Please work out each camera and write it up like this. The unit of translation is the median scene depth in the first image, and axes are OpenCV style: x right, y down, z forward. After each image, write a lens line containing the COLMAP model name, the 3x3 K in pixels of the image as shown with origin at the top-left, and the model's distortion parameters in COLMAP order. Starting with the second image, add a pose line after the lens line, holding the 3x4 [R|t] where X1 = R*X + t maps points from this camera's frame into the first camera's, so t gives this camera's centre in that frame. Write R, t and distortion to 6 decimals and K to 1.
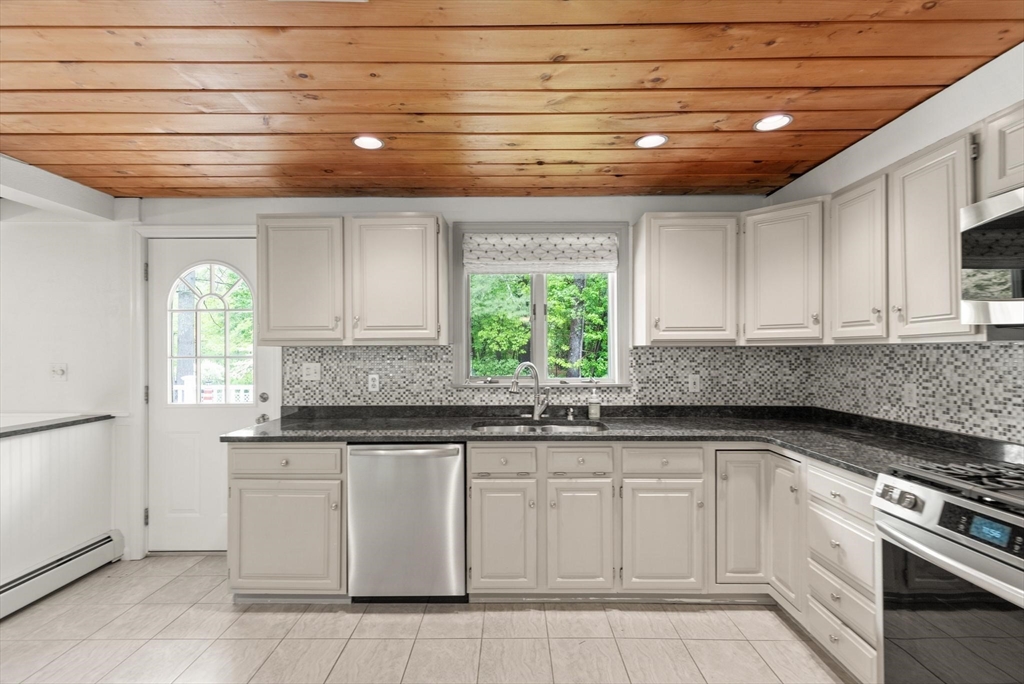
lens RADIAL K [[471.2, 0, 507.6], [0, 471.2, 347.2], [0, 0, 1]] dist [0.005137, -0.001126]
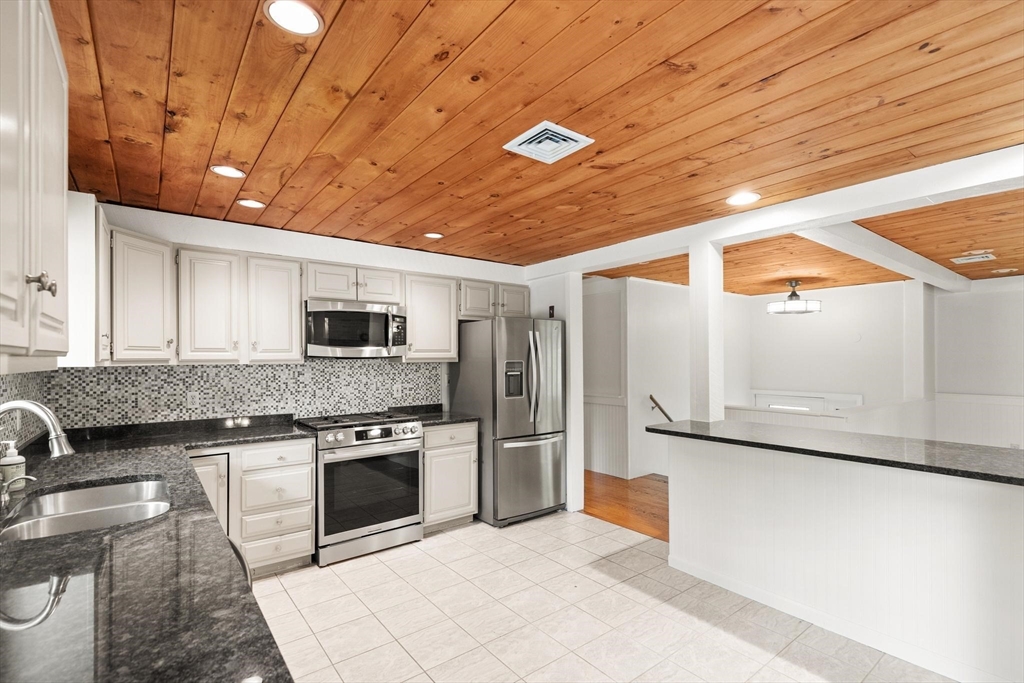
lens RADIAL K [[471.2, 0, 512.7], [0, 471.2, 351.4], [0, 0, 1]] dist [0.005137, -0.001126]
pose [[-0.609320, 0.018232, 0.792715, -0.896926], [0.001131, 0.999755, -0.022125, -0.013713], [-0.792924, -0.012585, -0.609191, 1.122299]]
